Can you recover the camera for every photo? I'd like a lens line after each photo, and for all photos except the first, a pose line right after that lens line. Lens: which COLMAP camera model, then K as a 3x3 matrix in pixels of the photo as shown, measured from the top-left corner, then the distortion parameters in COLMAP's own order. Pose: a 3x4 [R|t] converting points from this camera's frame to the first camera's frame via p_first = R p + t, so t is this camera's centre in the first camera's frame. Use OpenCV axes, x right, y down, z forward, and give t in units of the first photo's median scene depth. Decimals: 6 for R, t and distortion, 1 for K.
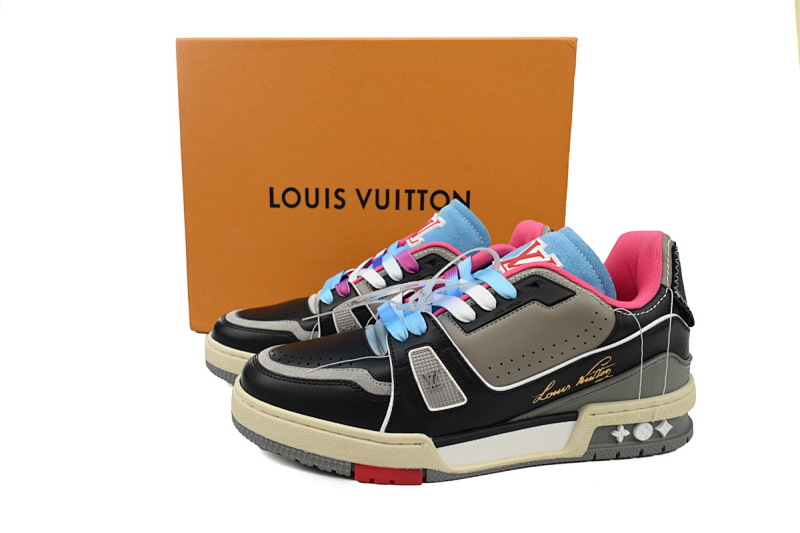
lens RADIAL K [[591.5, 0, 401.9], [0, 591.5, 268.1], [0, 0, 1]] dist [-0.053751, -0.005198]
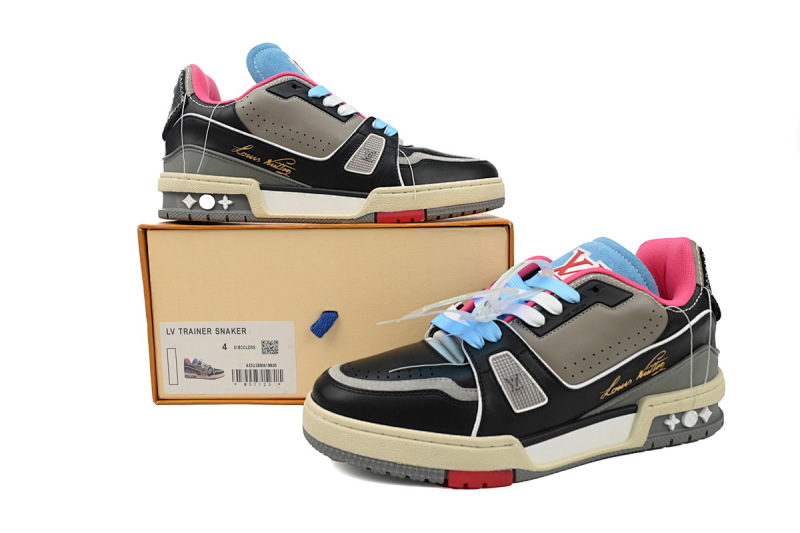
lens RADIAL K [[591.5, 0, 403.7], [0, 591.5, 263.6], [0, 0, 1]] dist [-0.053751, -0.005198]
pose [[0.987135, -0.035354, 0.155929, -0.288868], [0.044385, 0.997509, -0.054822, 0.025831], [-0.153603, 0.061038, 0.986246, -0.014611]]
